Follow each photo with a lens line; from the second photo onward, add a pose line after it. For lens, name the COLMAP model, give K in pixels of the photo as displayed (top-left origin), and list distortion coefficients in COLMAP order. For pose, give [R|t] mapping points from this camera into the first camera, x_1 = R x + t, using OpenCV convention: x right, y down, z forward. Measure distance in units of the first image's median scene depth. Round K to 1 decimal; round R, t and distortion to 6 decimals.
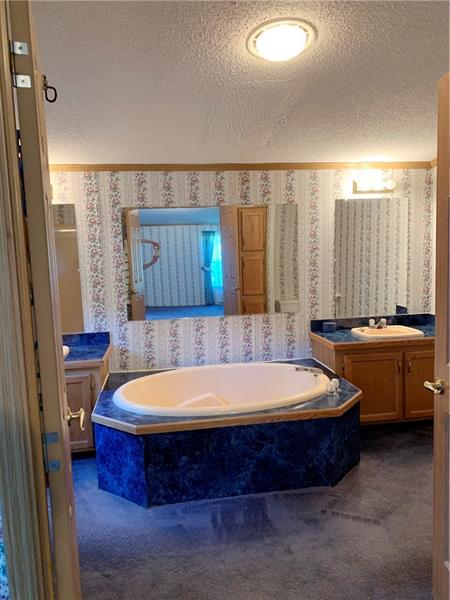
lens RADIAL K [[457.0, 0, 227.5], [0, 457.0, 297.0], [0, 0, 1]] dist [0.036322, -0.045310]
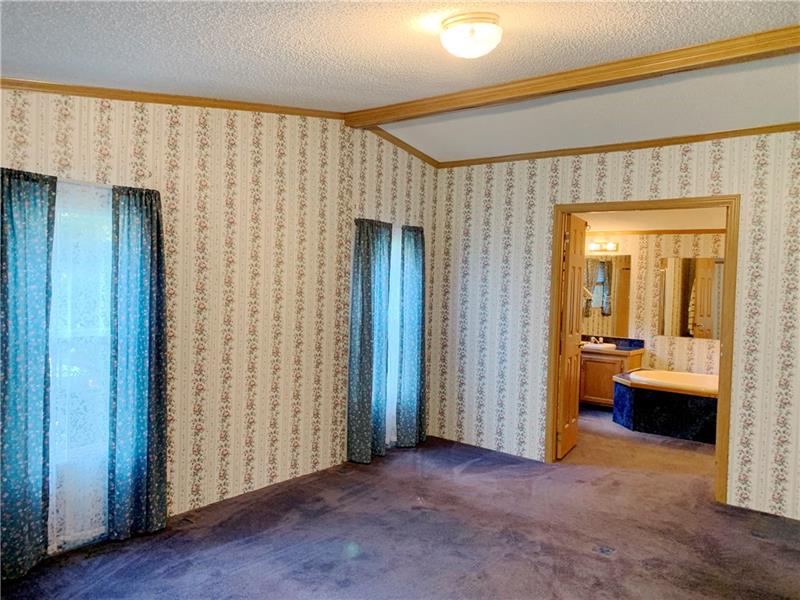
lens RADIAL K [[609.4, 0, 402.2], [0, 609.4, 299.3], [0, 0, 1]] dist [0.036322, -0.045310]
pose [[0.677583, 0.083032, -0.730744, 0.668799], [-0.138595, 0.990220, -0.015996, 0.087978], [0.722269, 0.112116, 0.682464, -0.963186]]
